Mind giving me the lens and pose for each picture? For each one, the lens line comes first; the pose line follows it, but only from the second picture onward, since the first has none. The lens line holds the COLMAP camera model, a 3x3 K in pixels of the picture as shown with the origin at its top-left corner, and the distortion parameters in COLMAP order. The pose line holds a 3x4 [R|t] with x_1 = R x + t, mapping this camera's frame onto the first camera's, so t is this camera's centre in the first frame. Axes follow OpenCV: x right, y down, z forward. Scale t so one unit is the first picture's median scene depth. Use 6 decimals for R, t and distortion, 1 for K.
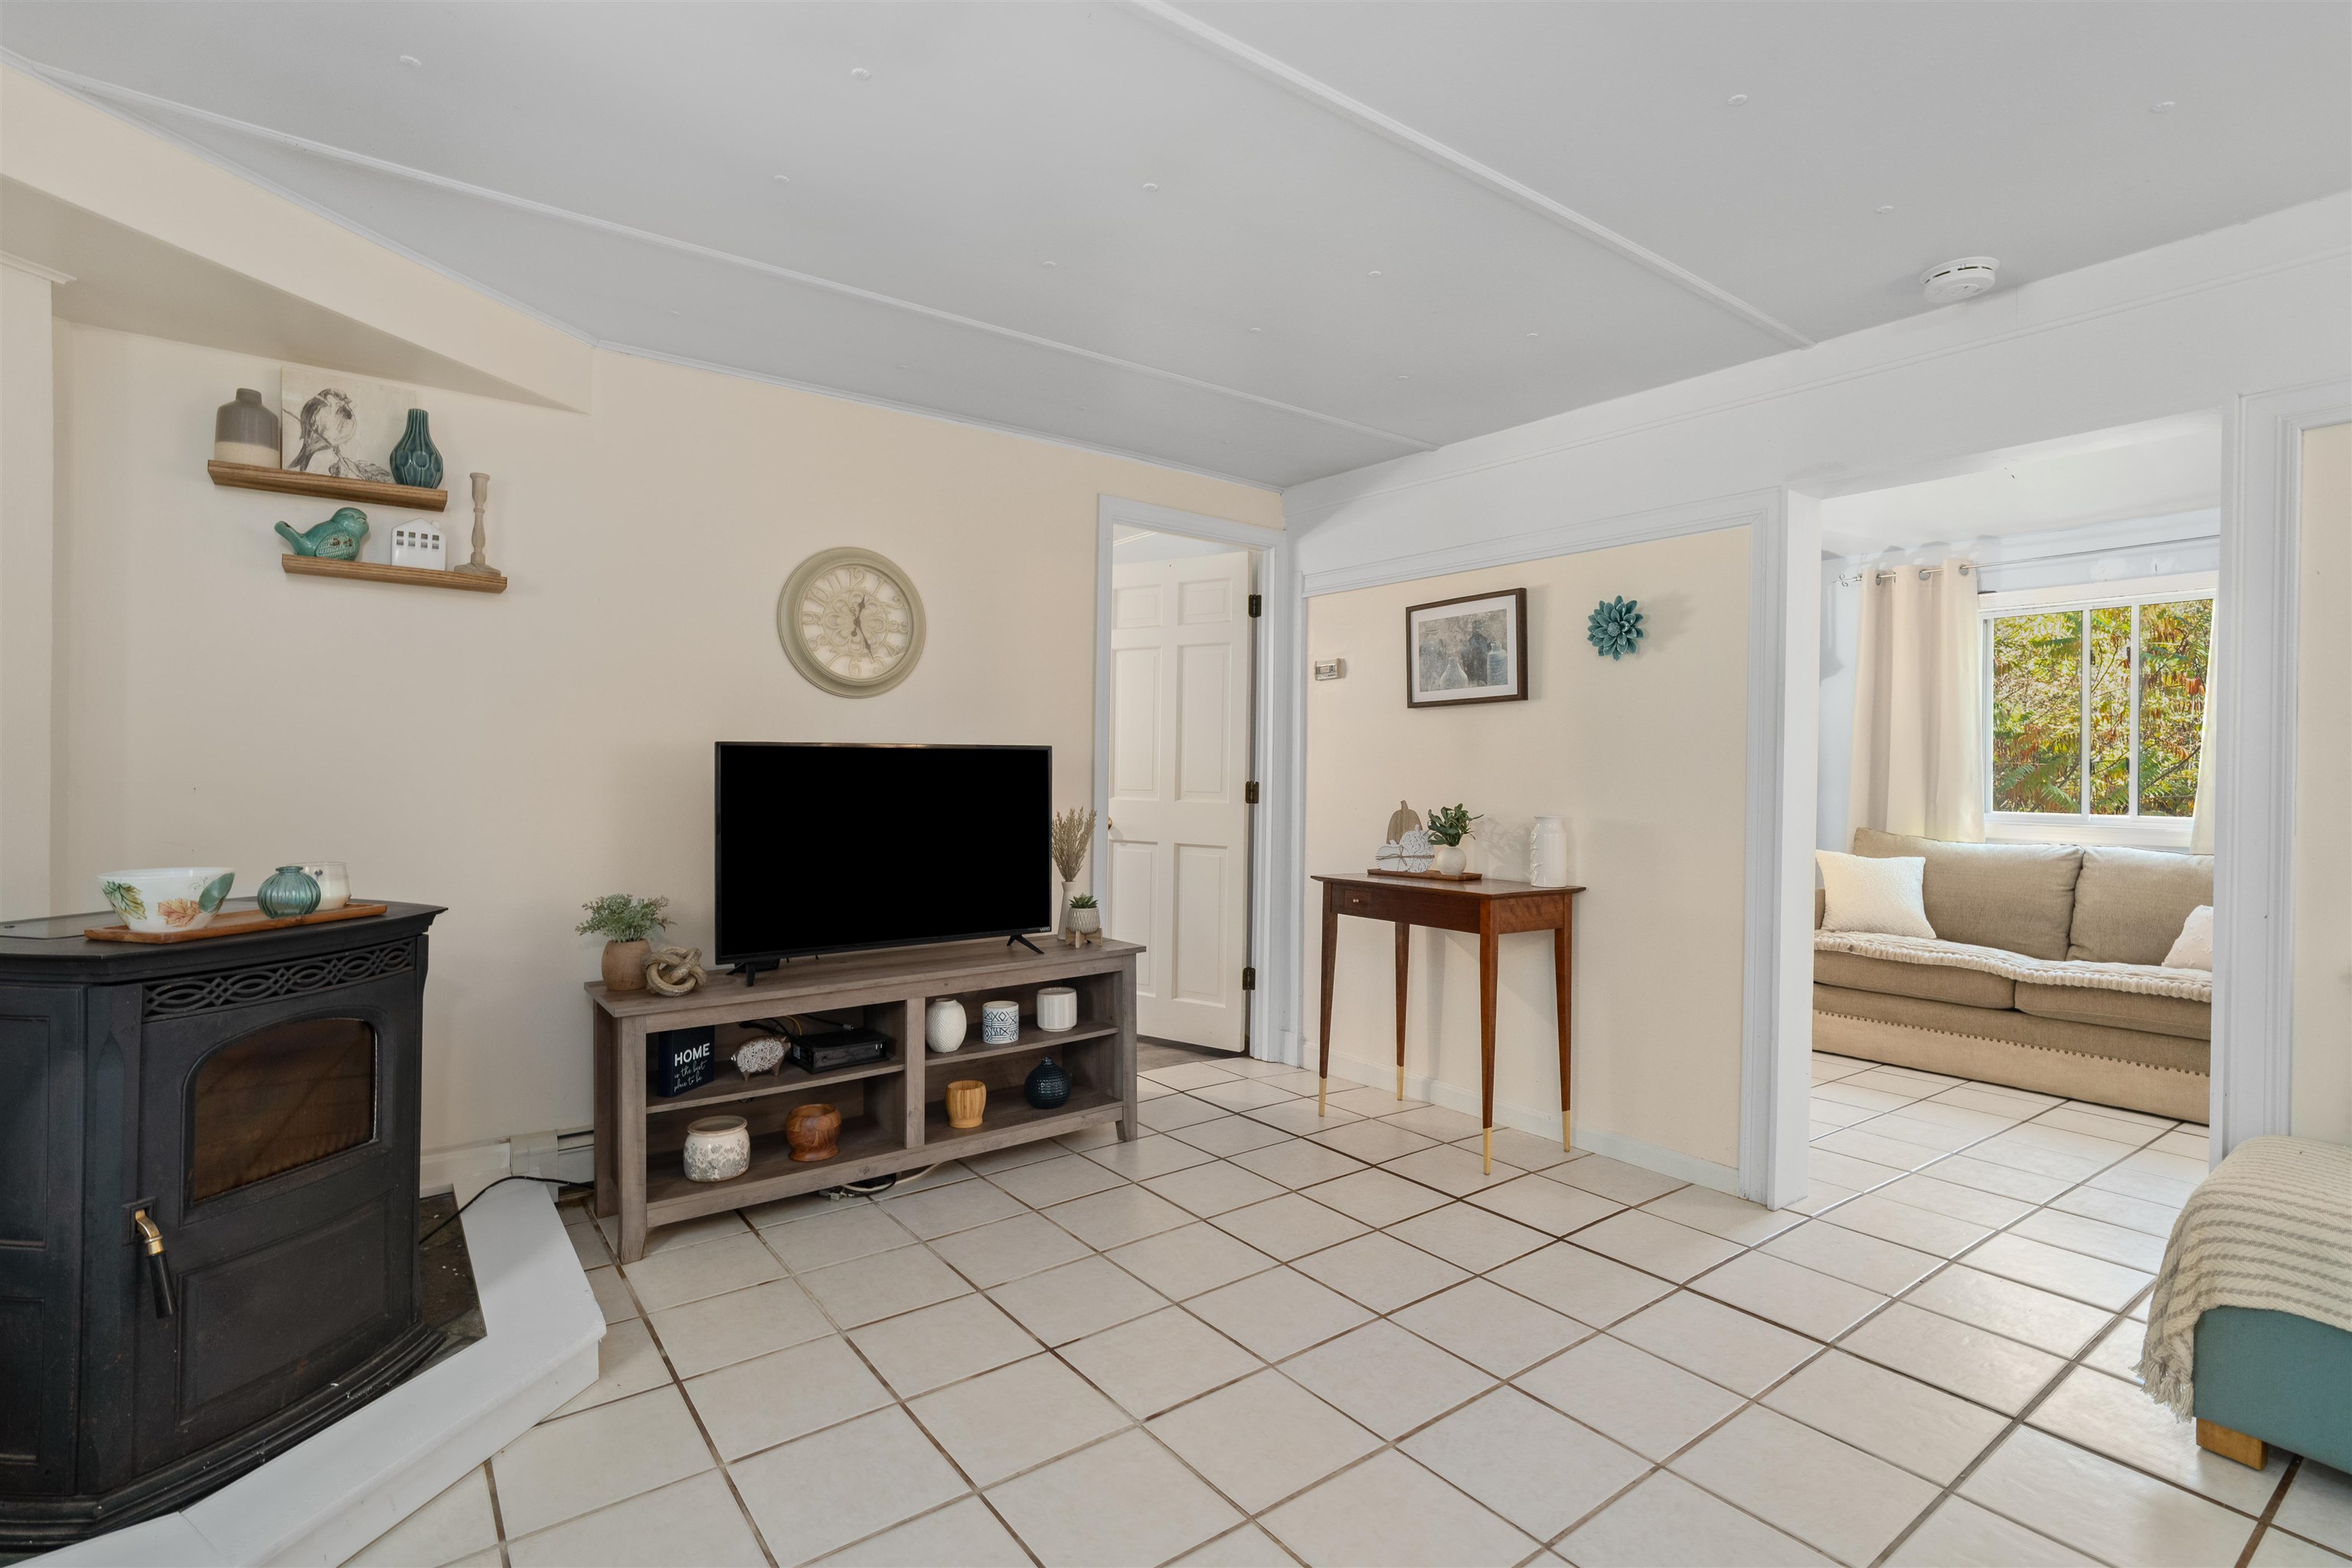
lens RADIAL K [[1113.6, 0, 1168.8], [0, 1113.6, 765.3], [0, 0, 1]] dist [-0.014328, 0.007586]
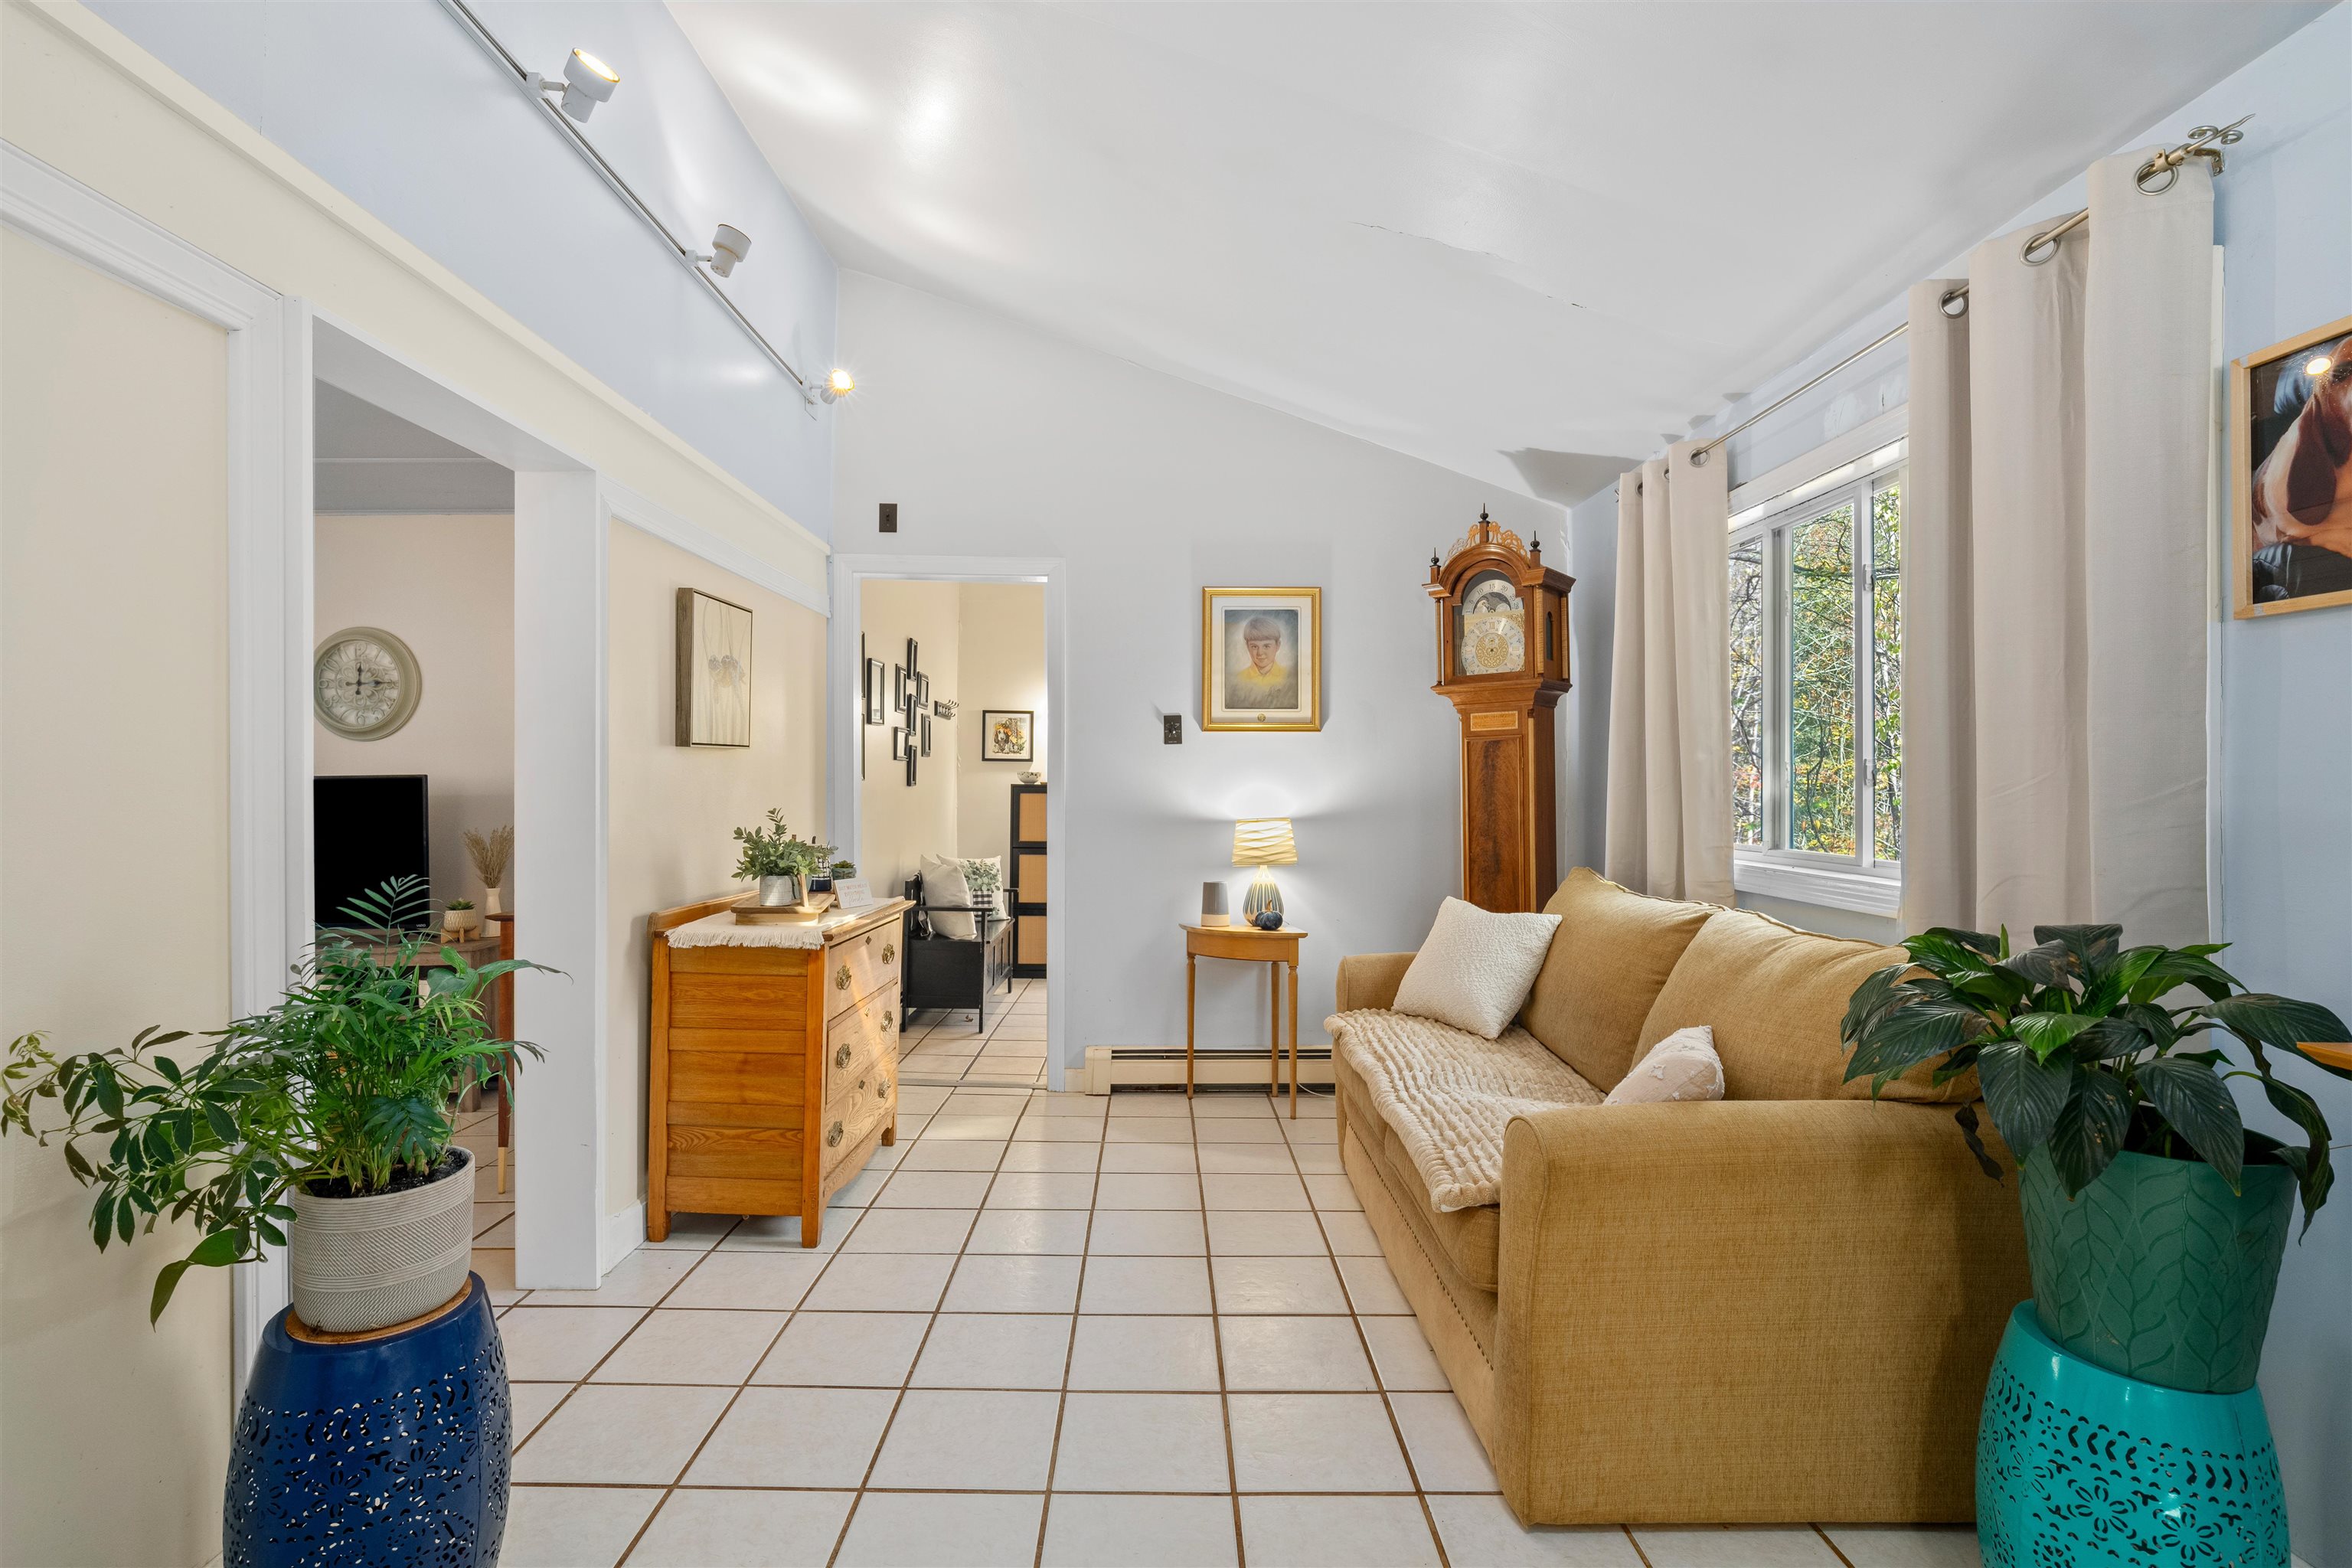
lens RADIAL K [[1113.6, 0, 1158.3], [0, 1113.6, 781.6], [0, 0, 1]] dist [-0.014328, 0.007586]
pose [[0.812474, -0.015060, -0.582803, 1.423736], [0.012276, 0.999887, -0.008724, 0.012303], [0.582869, -0.000066, 0.812566, 0.552140]]
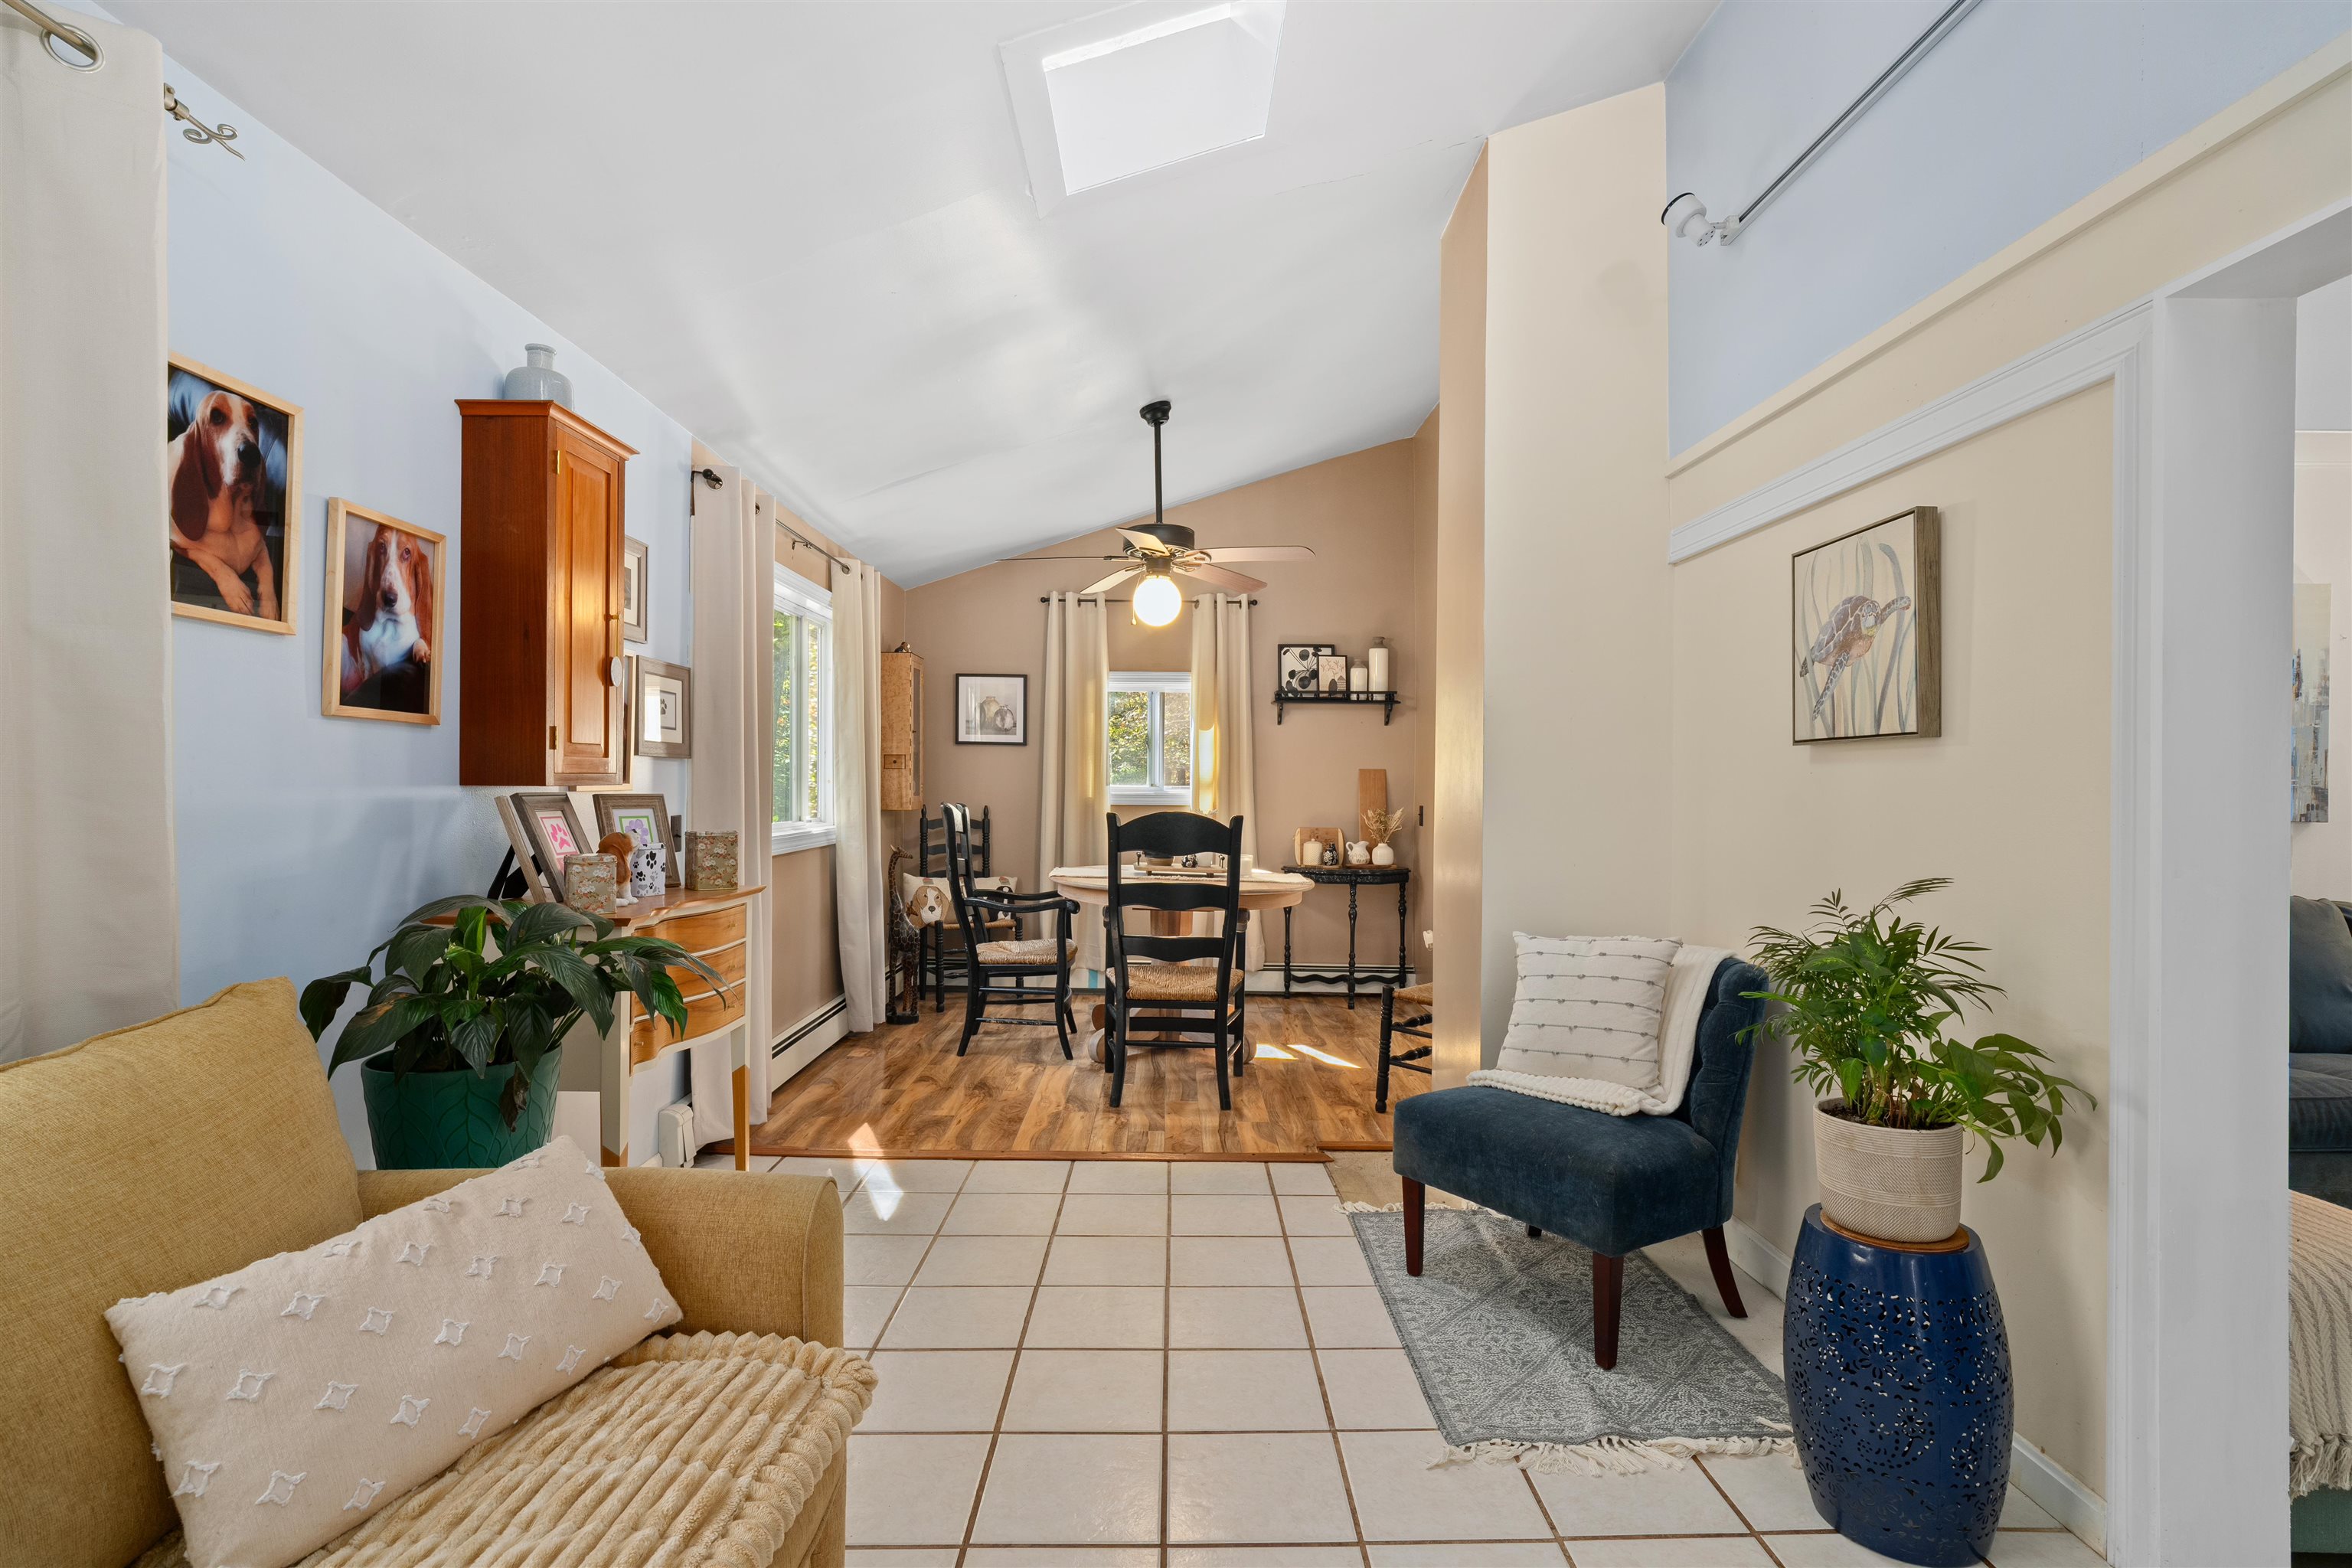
lens RADIAL K [[1113.6, 0, 1180.0], [0, 1113.6, 784.5], [0, 0, 1]] dist [-0.014328, 0.007586]
pose [[-0.815095, -0.021183, 0.578939, 0.817056], [-0.019997, 0.999765, 0.008428, 0.002799], [-0.578982, -0.004707, -0.815327, 1.464956]]
